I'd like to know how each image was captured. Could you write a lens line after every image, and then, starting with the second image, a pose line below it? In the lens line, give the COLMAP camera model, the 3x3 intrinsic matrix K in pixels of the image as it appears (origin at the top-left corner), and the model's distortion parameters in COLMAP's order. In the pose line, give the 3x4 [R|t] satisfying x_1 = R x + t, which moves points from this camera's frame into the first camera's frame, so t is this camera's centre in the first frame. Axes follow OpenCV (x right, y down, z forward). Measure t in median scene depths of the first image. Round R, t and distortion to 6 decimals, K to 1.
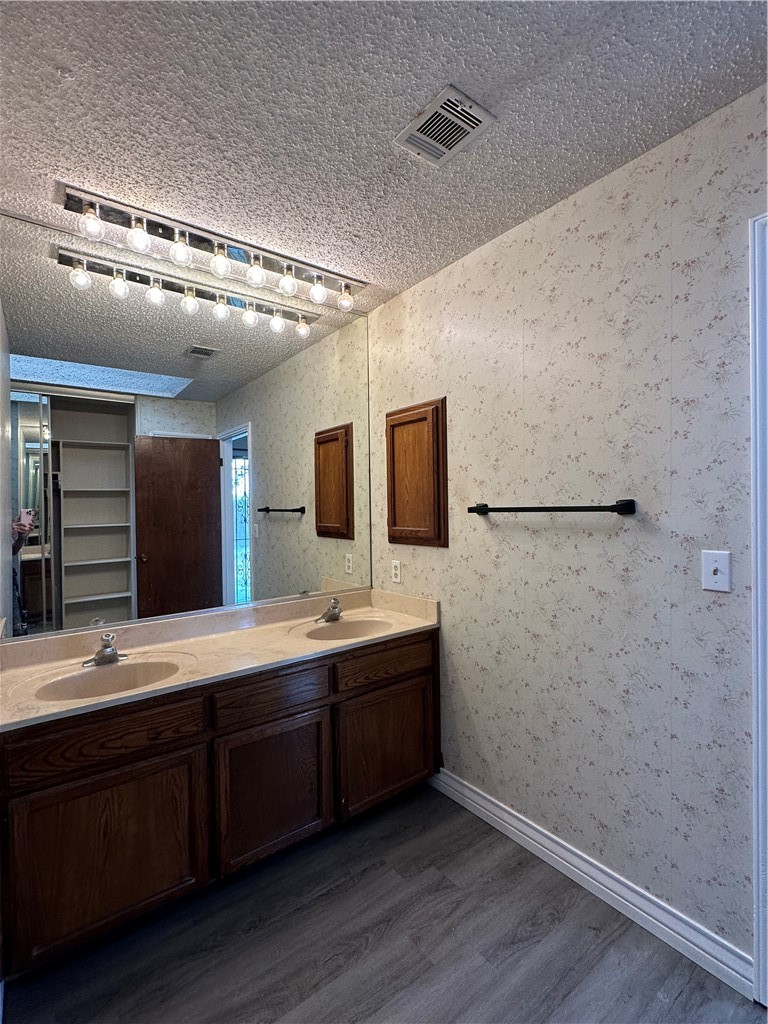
lens RADIAL K [[483.7, 0, 385.5], [0, 483.7, 518.2], [0, 0, 1]] dist [0.015847, 0.000337]
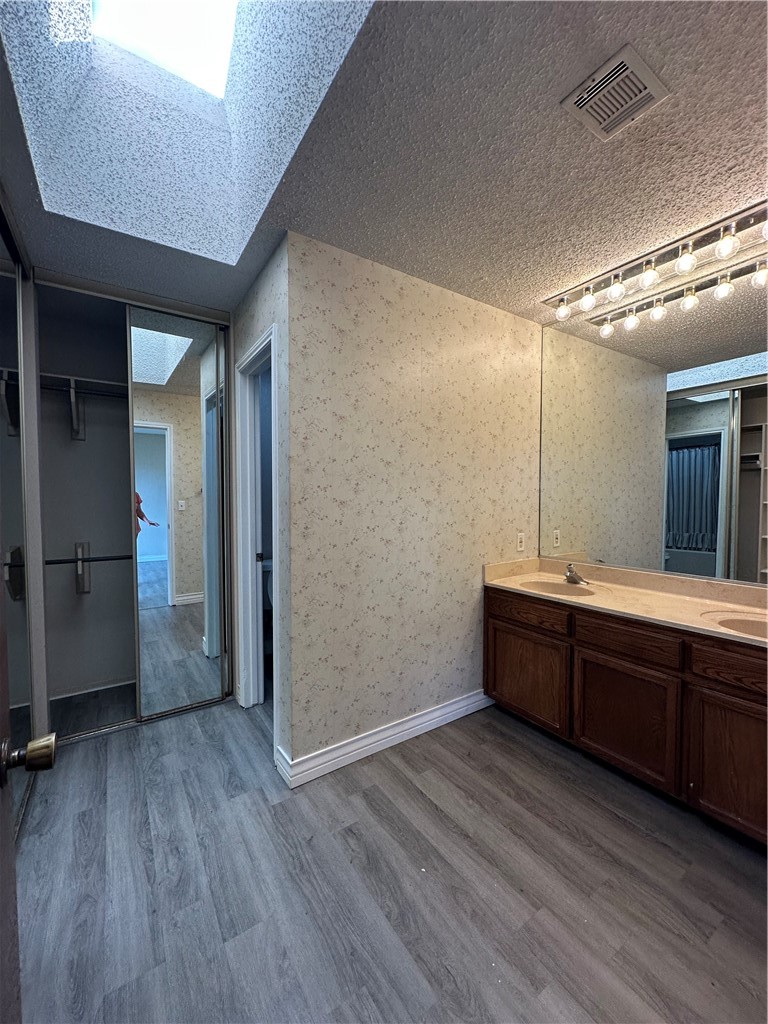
lens RADIAL K [[409.3, 0, 384.0], [0, 409.3, 514.0], [0, 0, 1]] dist [-0.000411, 0.000374]
pose [[-0.056381, 0.061206, -0.996531, 0.624260], [-0.017003, 0.997916, 0.062253, 0.001924], [0.998265, 0.020454, -0.055223, 0.362521]]
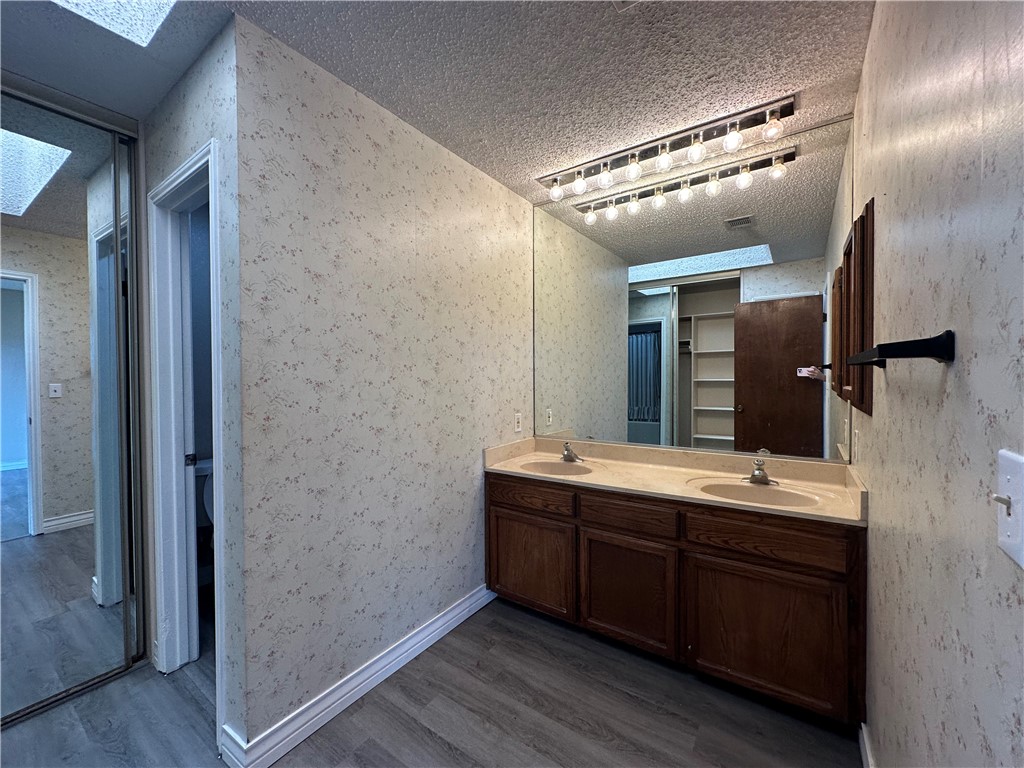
lens RADIAL K [[409.3, 0, 512.1], [0, 409.3, 384.9], [0, 0, 1]] dist [-0.000411, 0.000374]
pose [[0.311933, 0.037893, -0.949348, 0.510656], [-0.018580, 0.999257, 0.033780, 0.005755], [0.949922, 0.007102, 0.312405, 0.318771]]
